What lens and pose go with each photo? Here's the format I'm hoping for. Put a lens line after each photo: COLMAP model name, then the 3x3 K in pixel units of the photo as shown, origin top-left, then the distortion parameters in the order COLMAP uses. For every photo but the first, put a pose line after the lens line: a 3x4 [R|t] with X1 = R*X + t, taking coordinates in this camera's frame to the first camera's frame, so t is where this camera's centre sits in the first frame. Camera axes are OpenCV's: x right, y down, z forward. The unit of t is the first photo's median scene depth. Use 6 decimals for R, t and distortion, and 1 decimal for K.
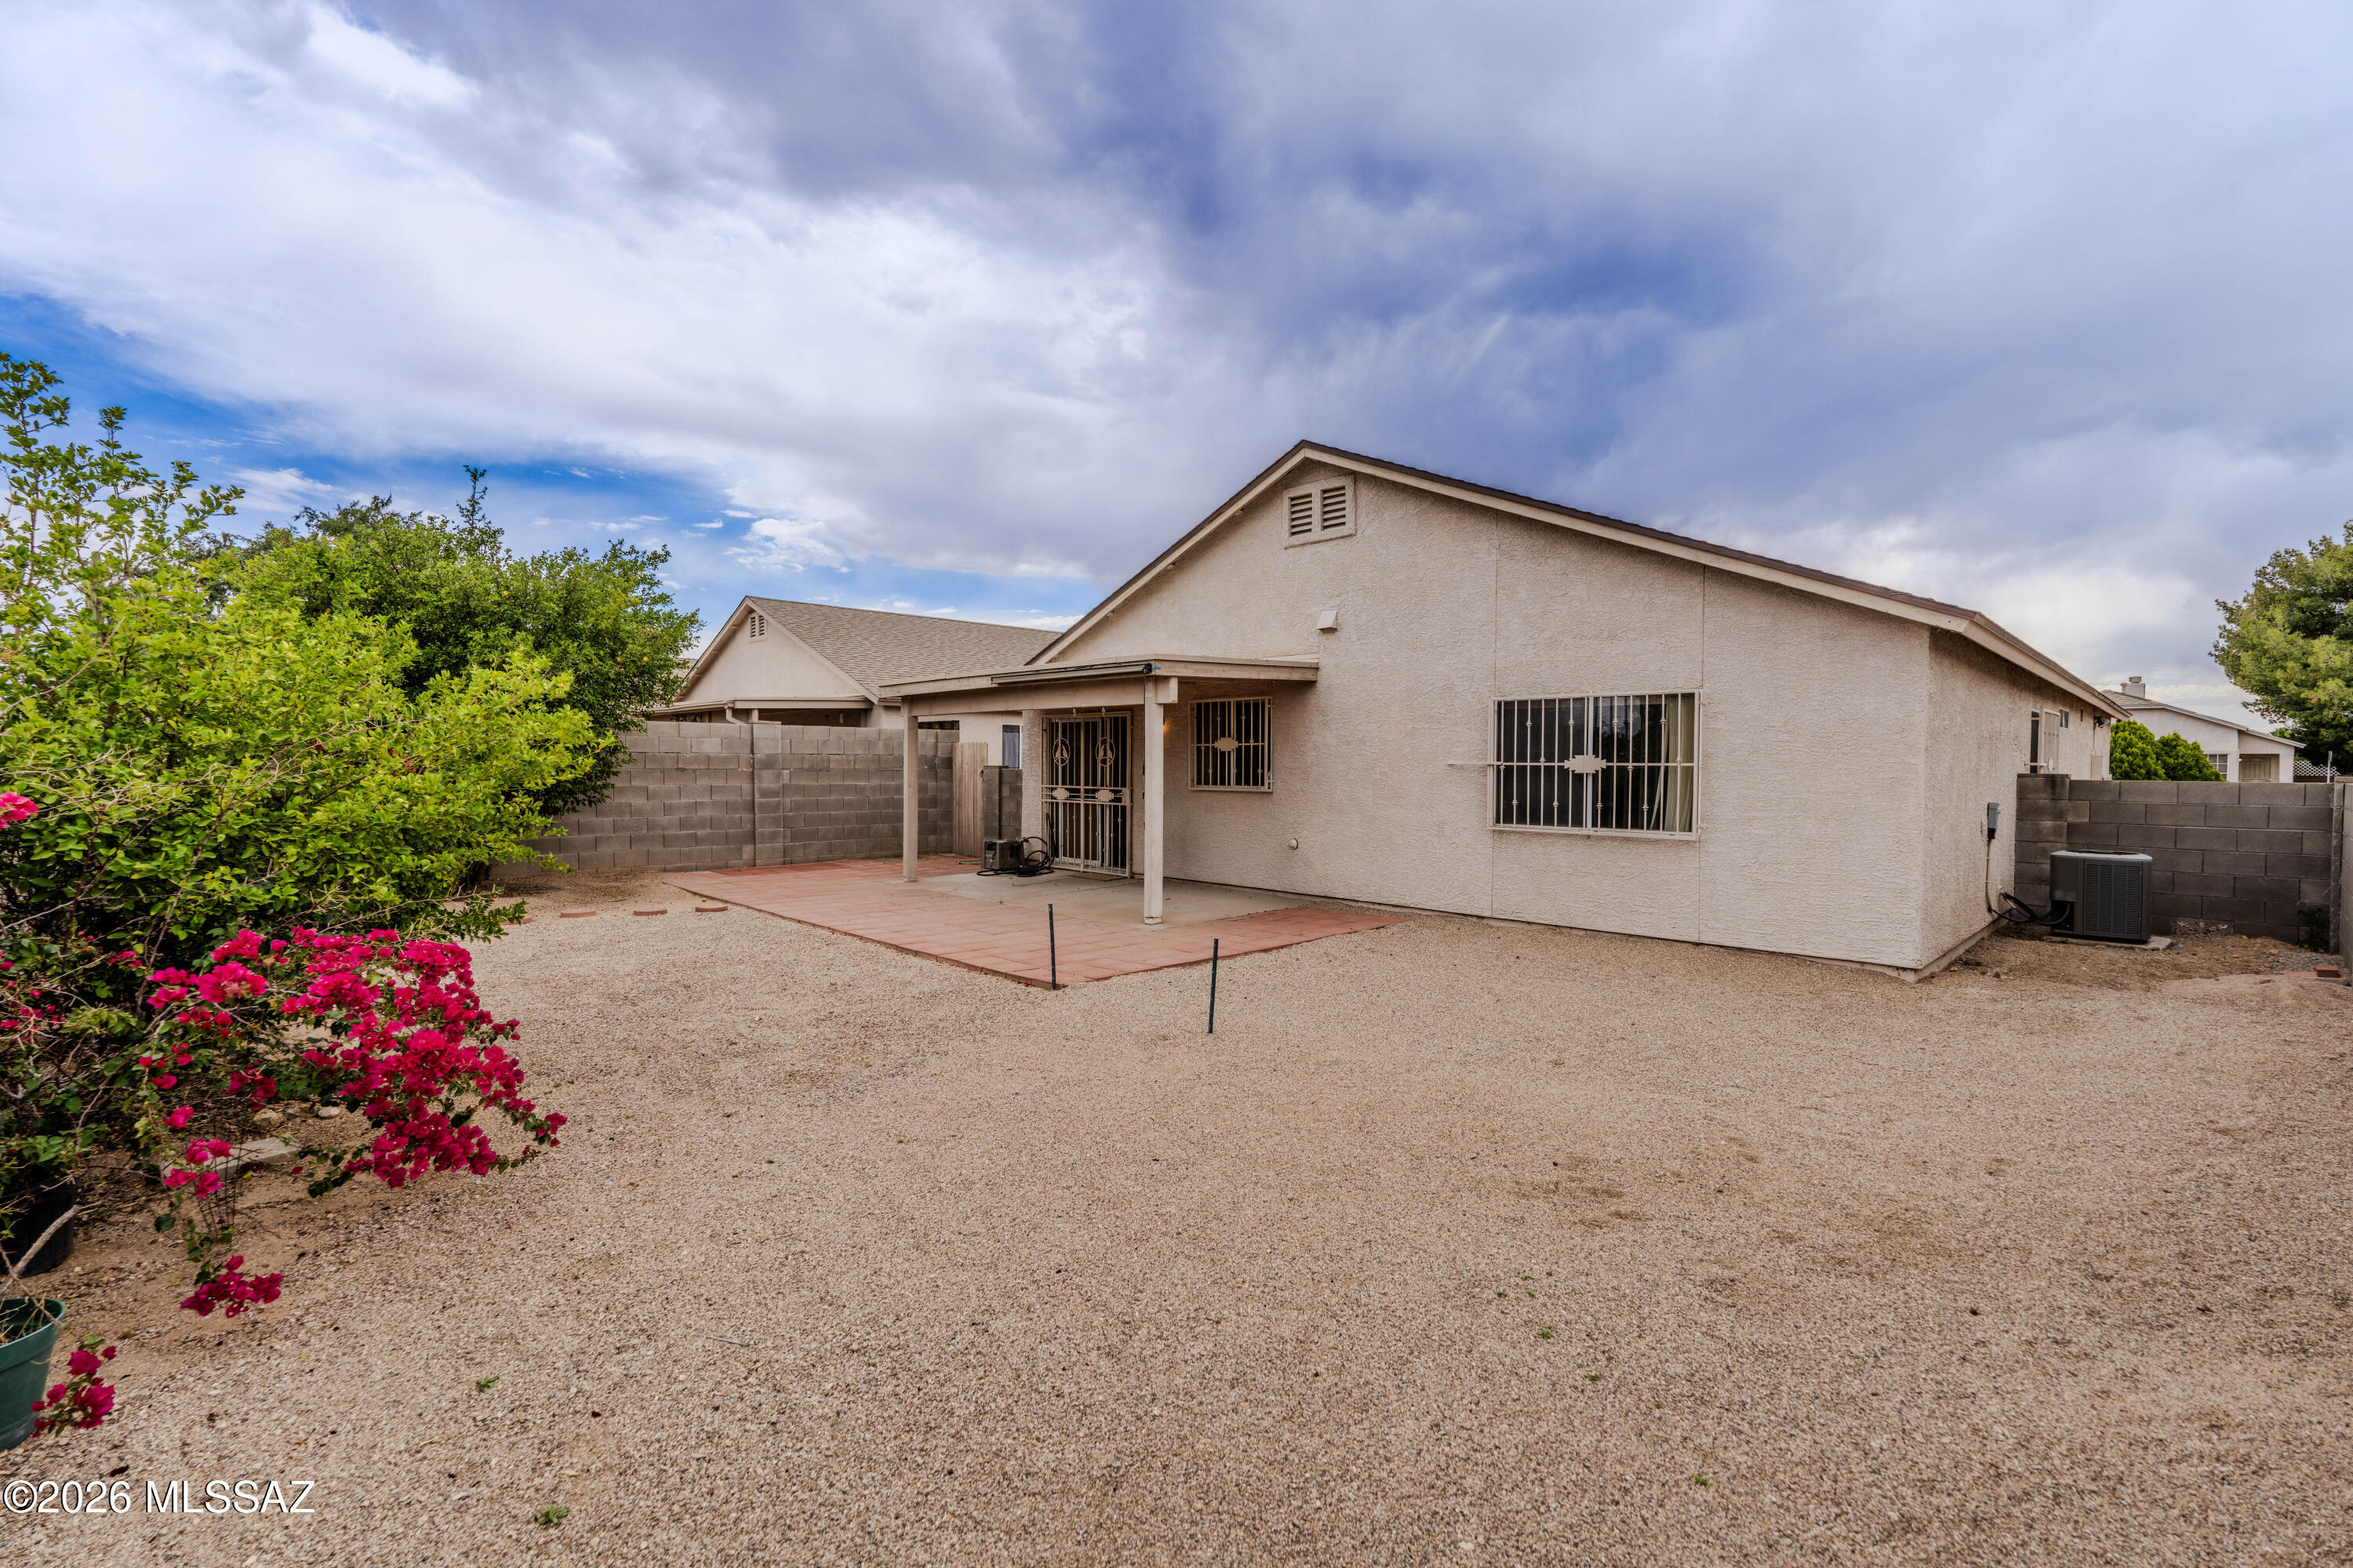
lens RADIAL K [[1038.9, 0, 1176.9], [0, 1038.9, 779.5], [0, 0, 1]] dist [0.000338, 0.000502]
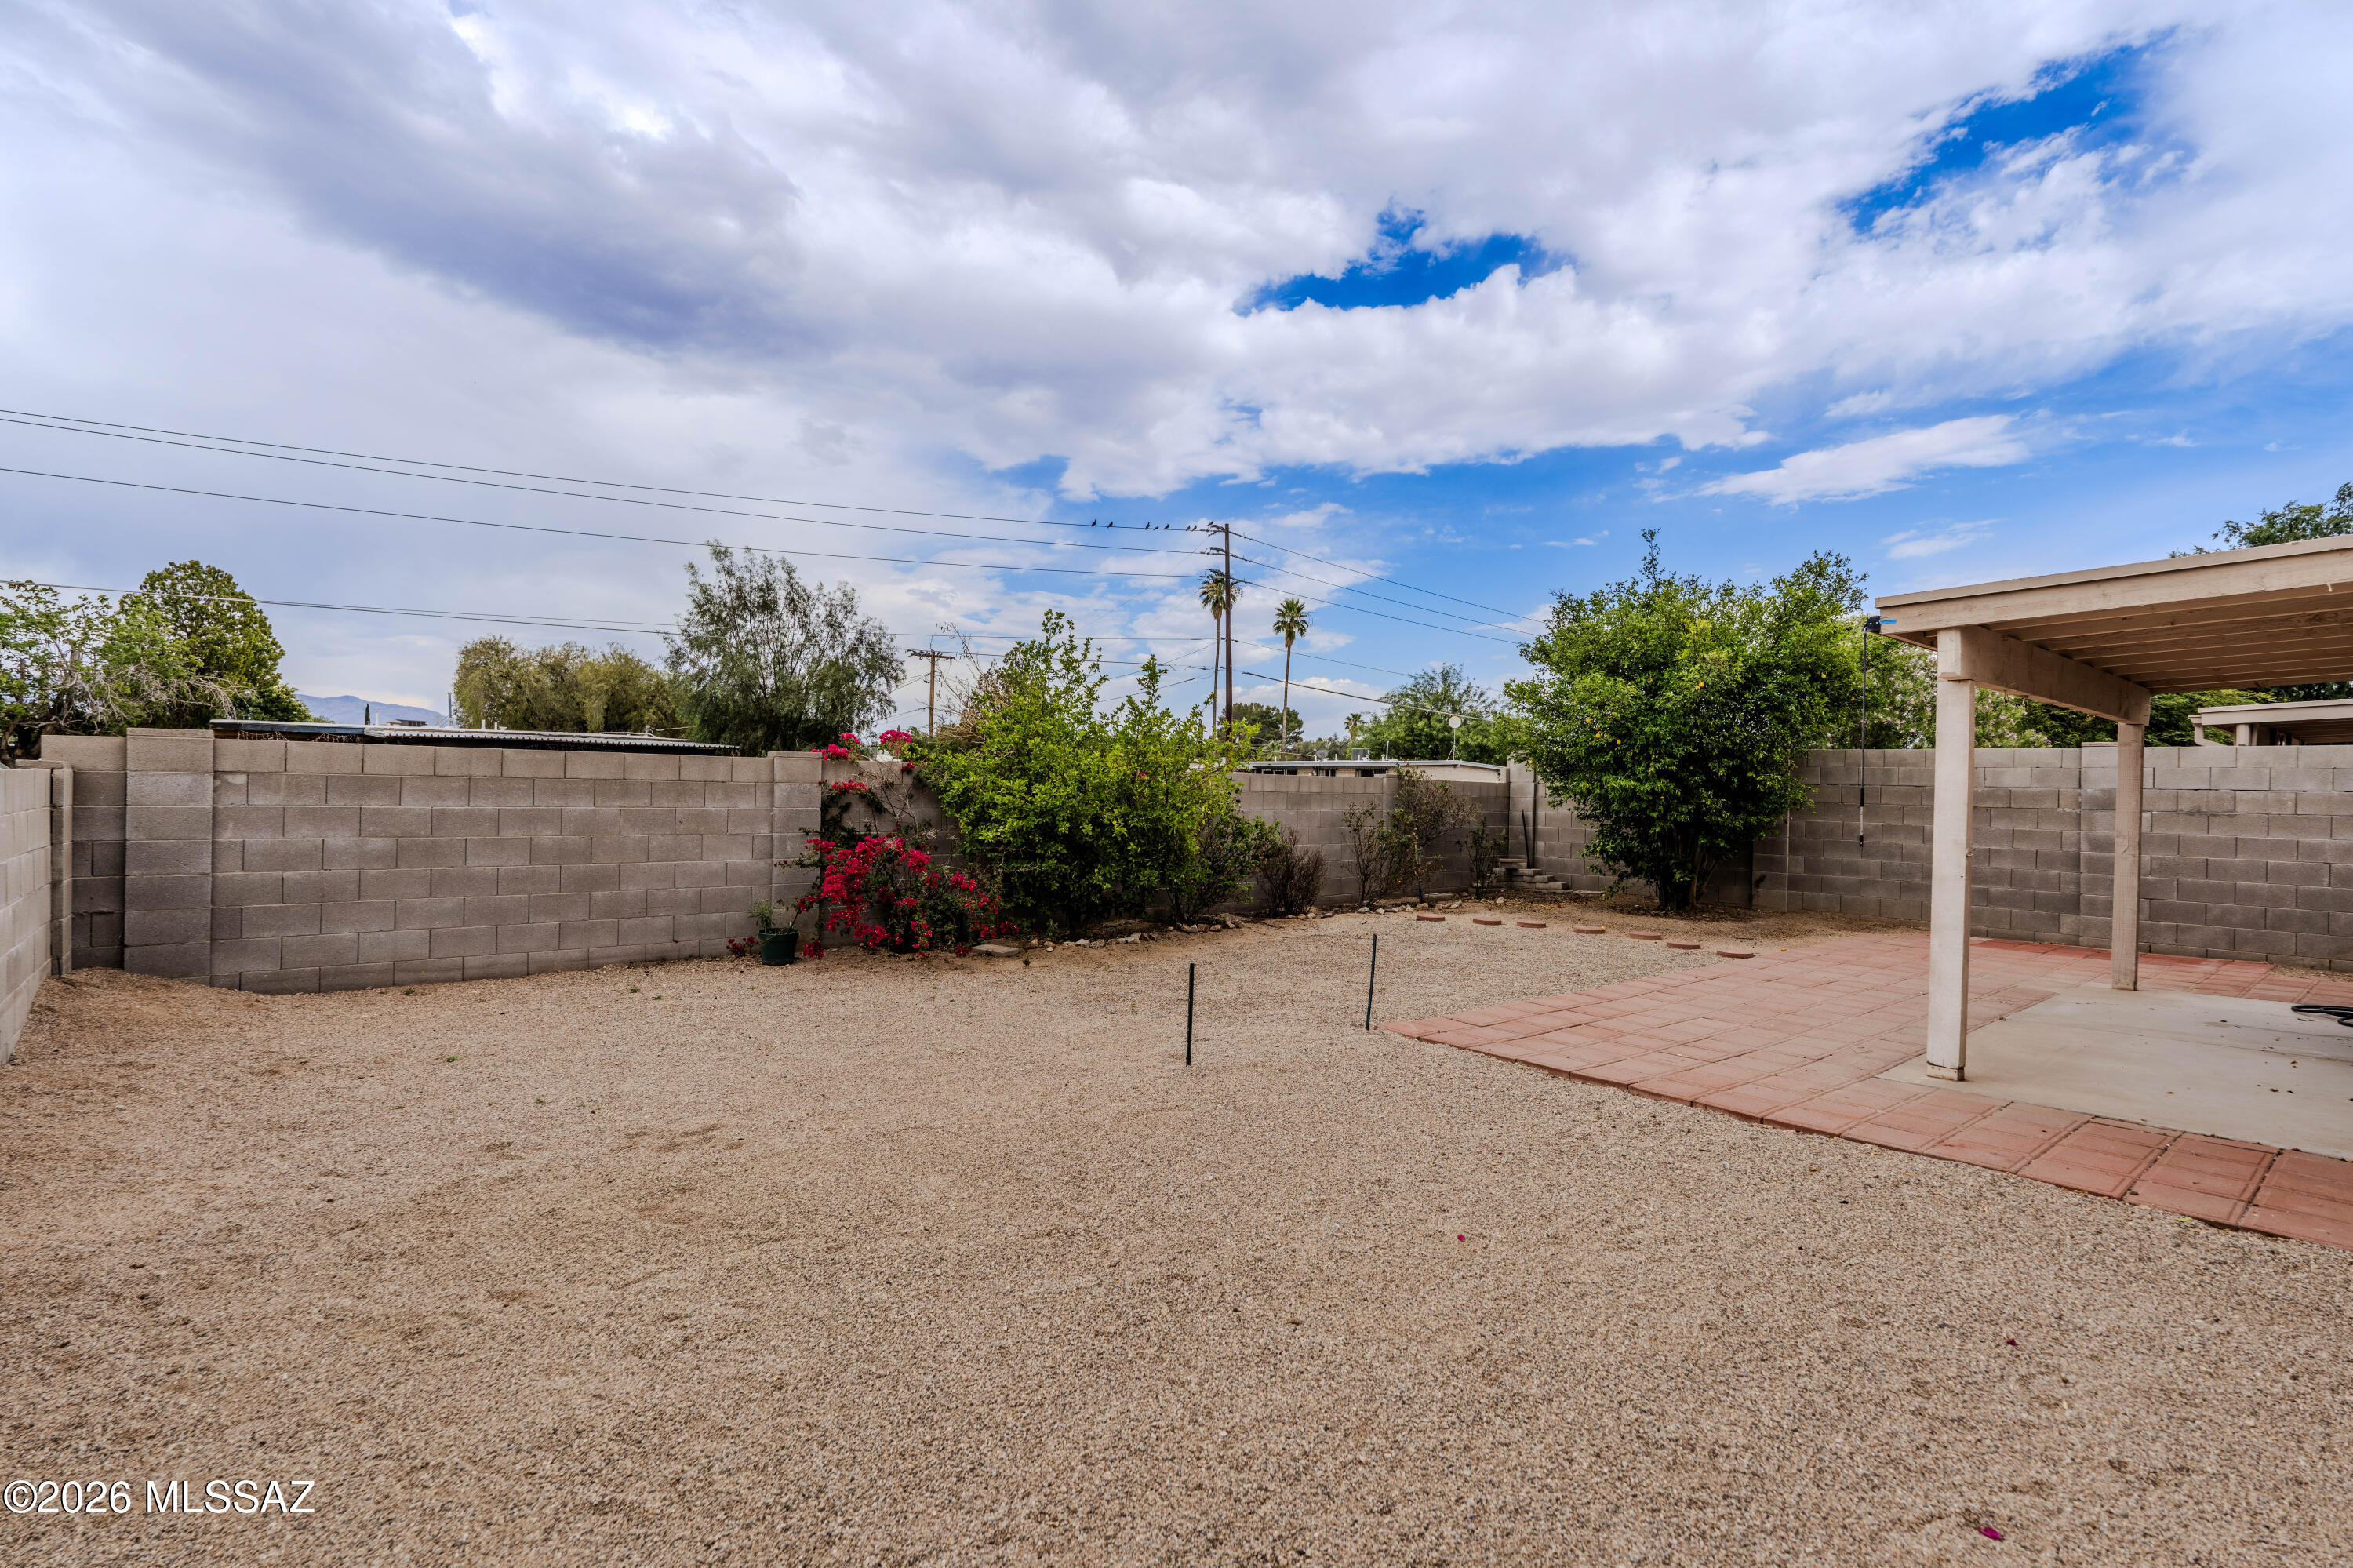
lens RADIAL K [[1149.6, 0, 1177.2], [0, 1149.6, 788.0], [0, 0, 1]] dist [-0.000604, -0.000053]
pose [[-0.086984, -0.005991, -0.996192, 0.445687], [-0.039209, 0.999228, -0.002586, 0.001576], [0.995438, 0.038835, -0.087152, 0.454401]]
